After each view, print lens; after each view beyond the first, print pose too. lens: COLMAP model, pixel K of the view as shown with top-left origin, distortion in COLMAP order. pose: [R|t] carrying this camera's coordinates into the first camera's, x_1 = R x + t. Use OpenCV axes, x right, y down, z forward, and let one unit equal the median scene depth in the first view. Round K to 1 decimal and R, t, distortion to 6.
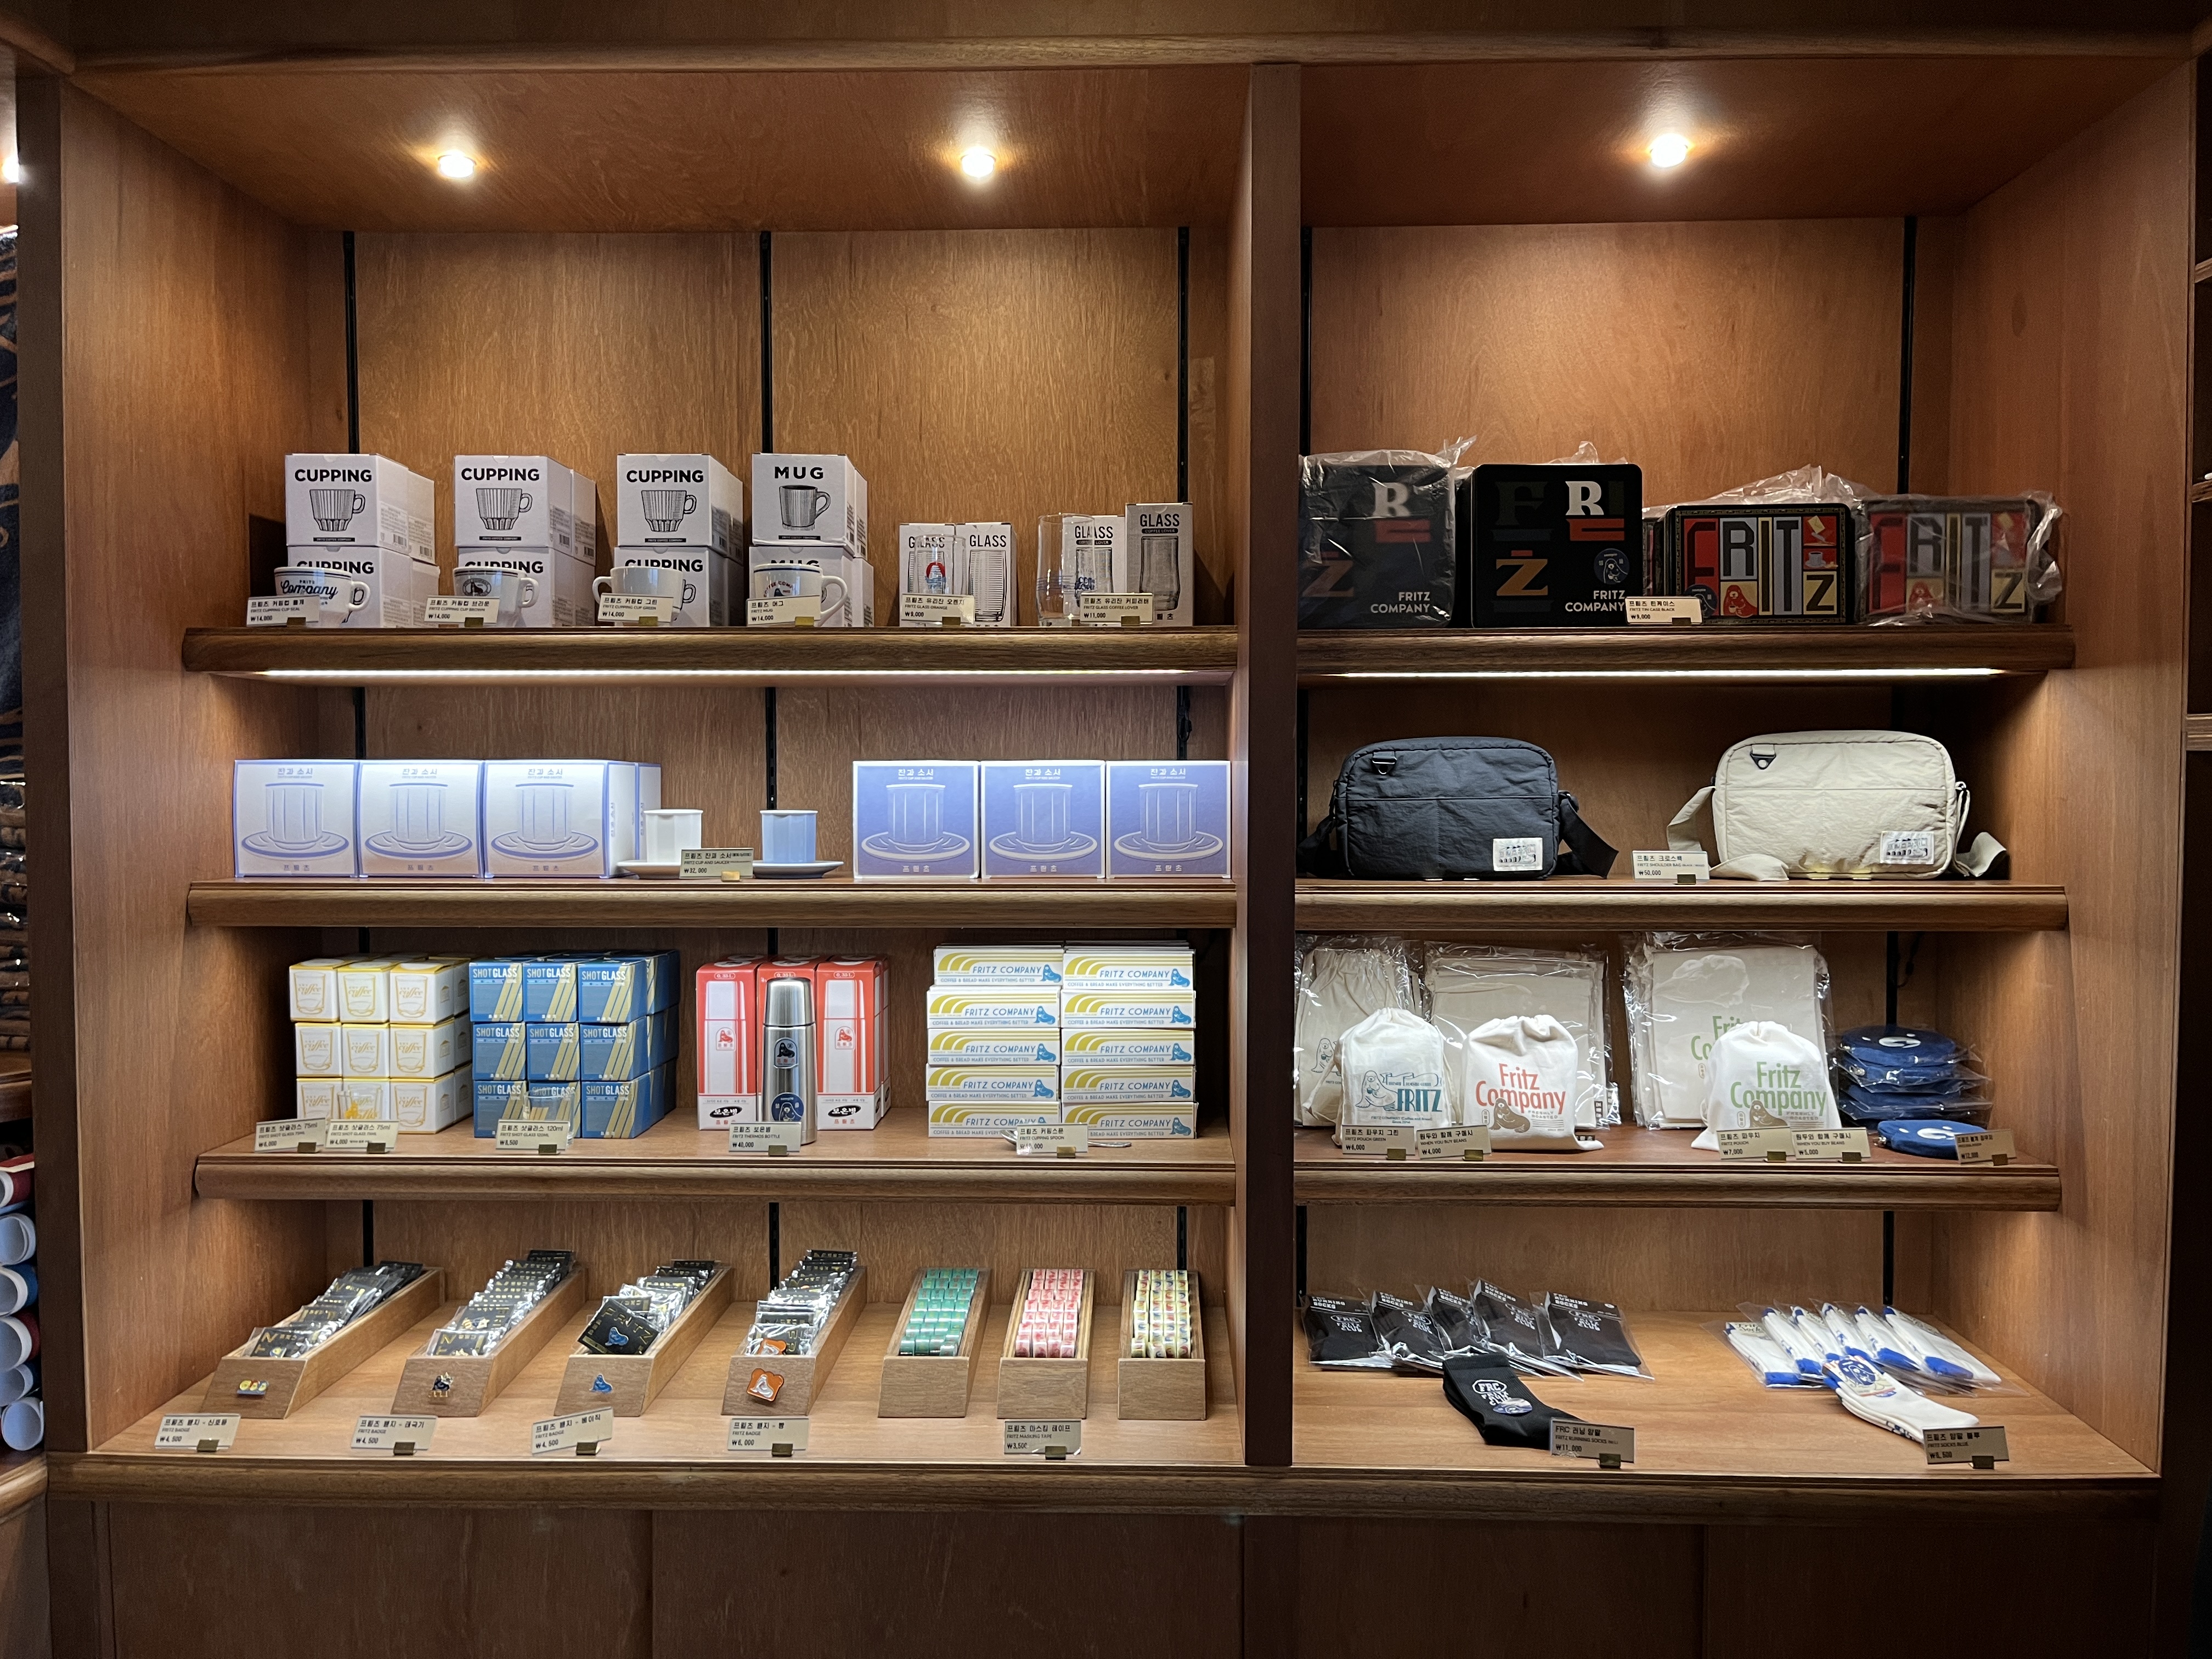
lens RADIAL K [[1711.0, 0, 1104.1], [0, 1711.0, 824.4], [0, 0, 1]] dist [0.043685, -0.060393]
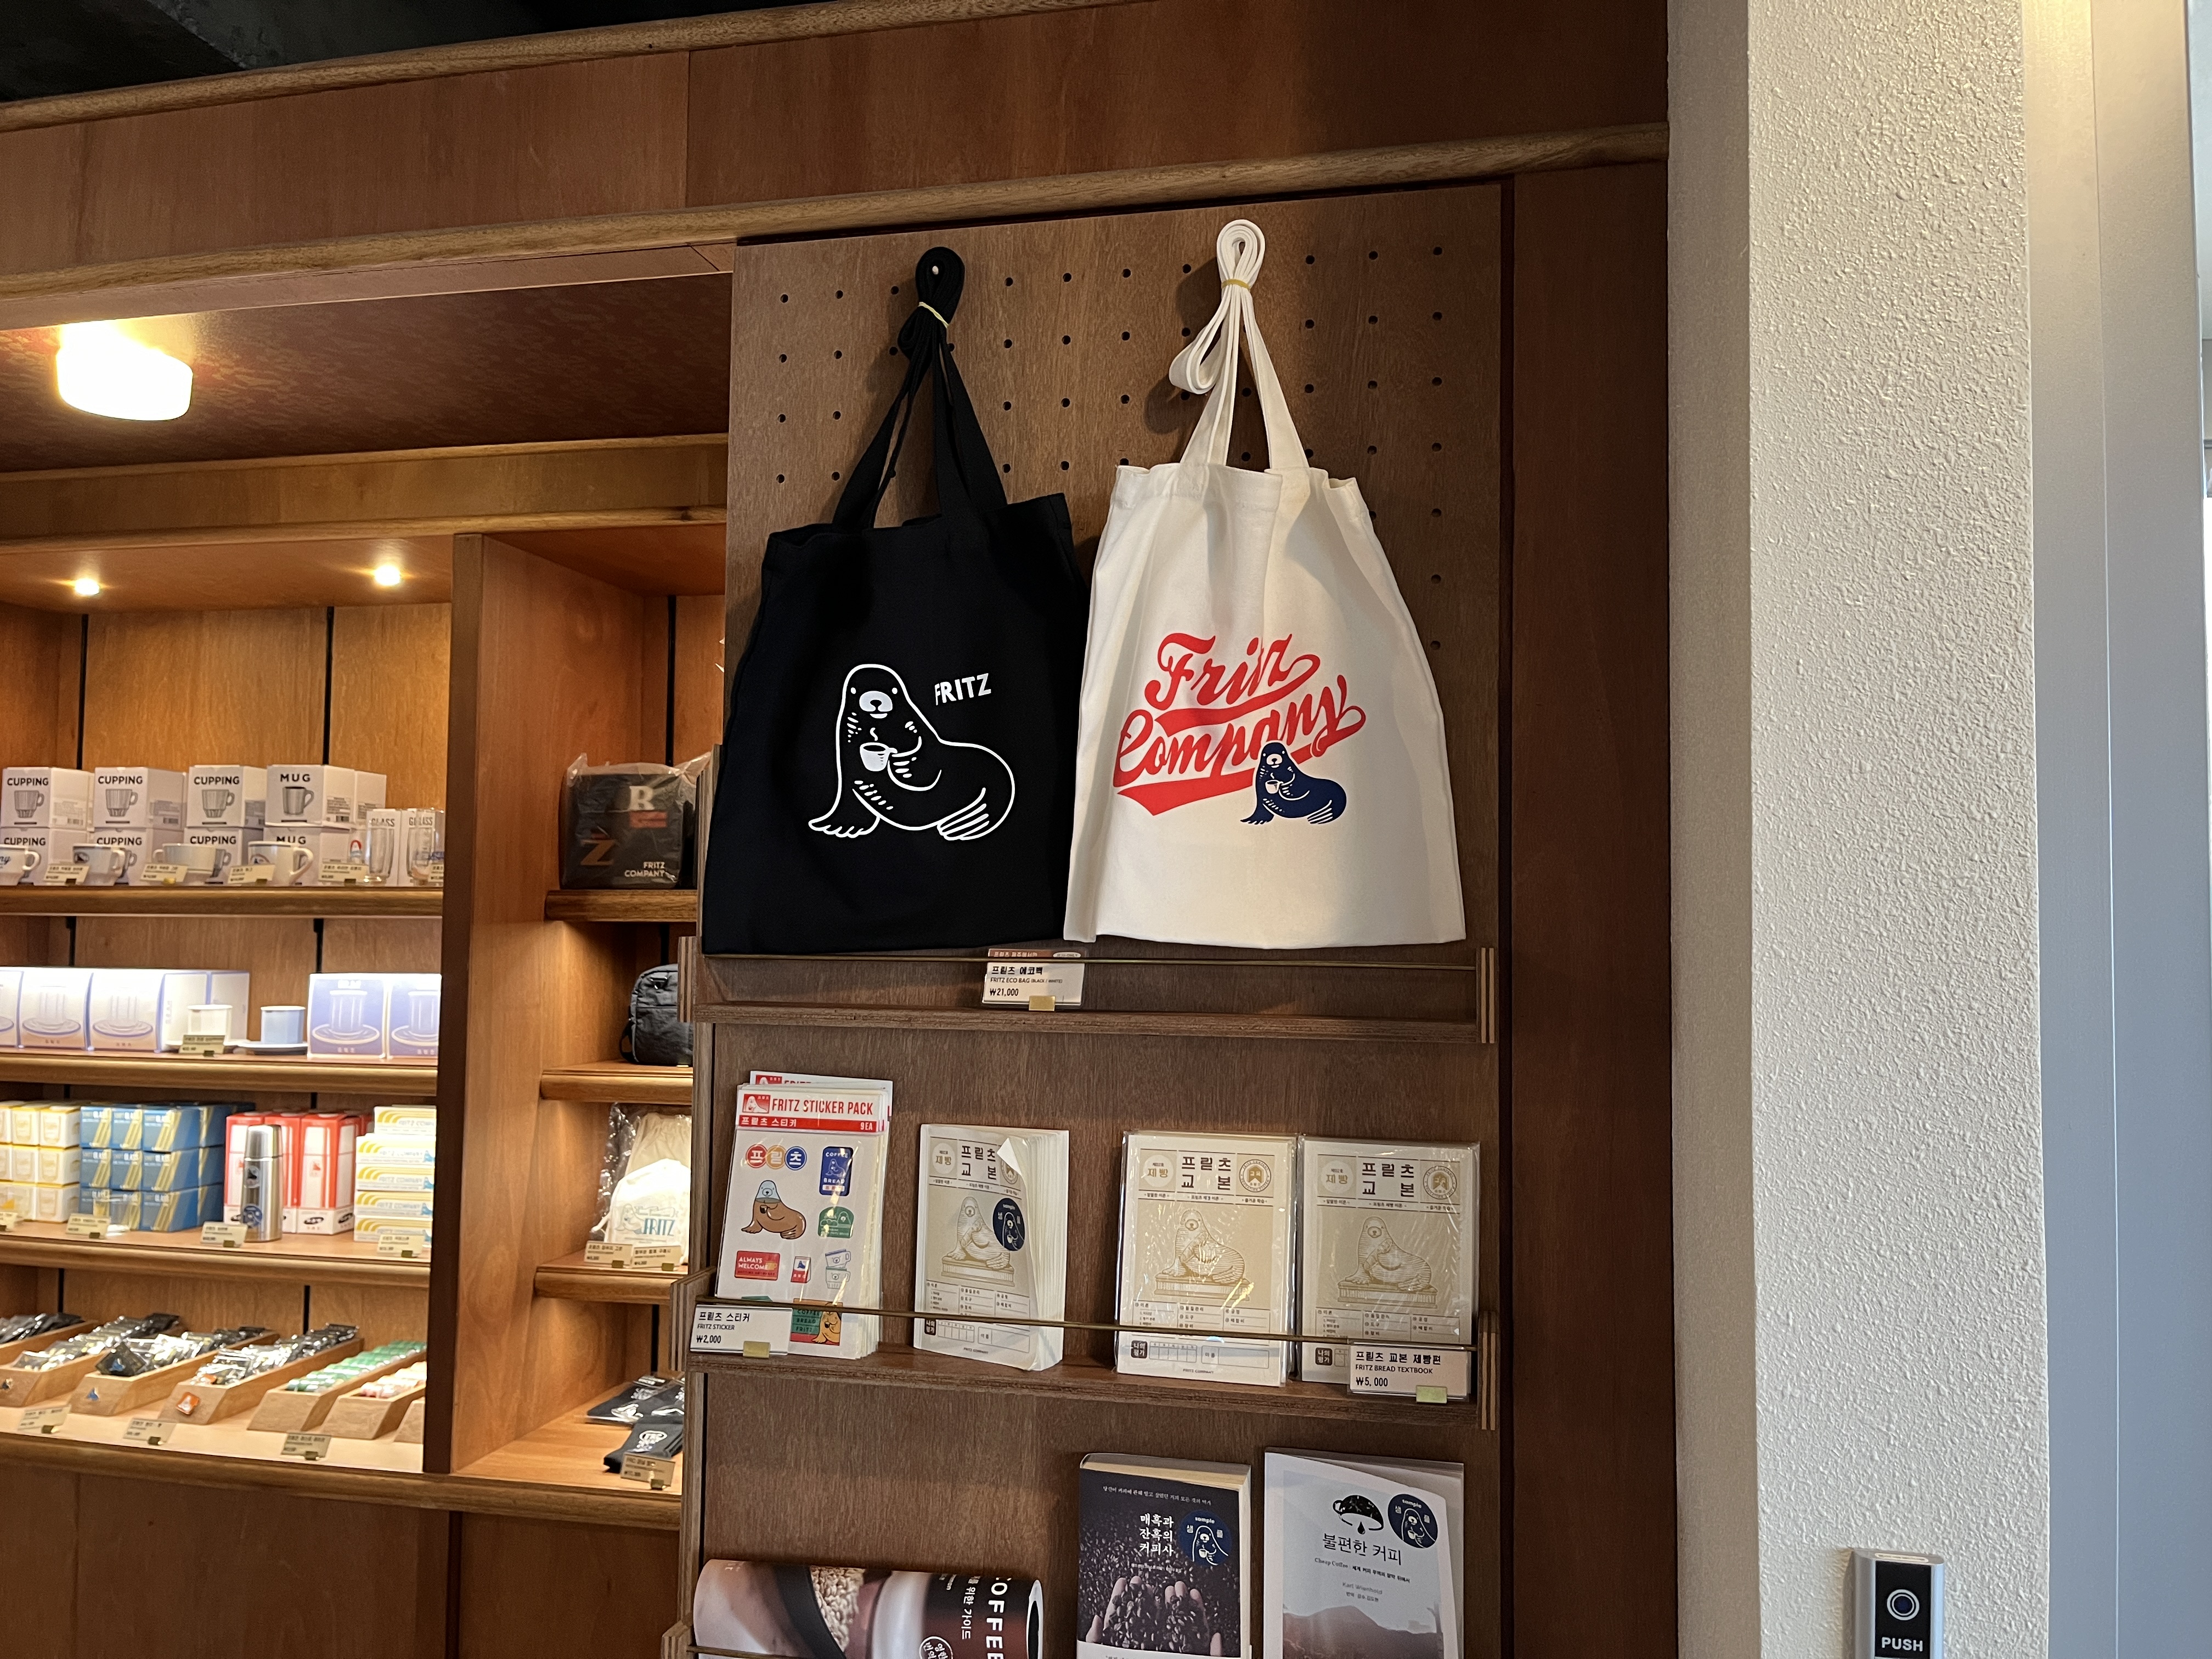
lens RADIAL K [[1711.0, 0, 1122.5], [0, 1711.0, 824.2], [0, 0, 1]] dist [0.043685, -0.060393]
pose [[0.982124, -0.001386, -0.188228, 0.796400], [-0.015909, 0.995784, -0.090342, -0.042570], [0.187560, 0.091722, 0.977961, -0.309720]]
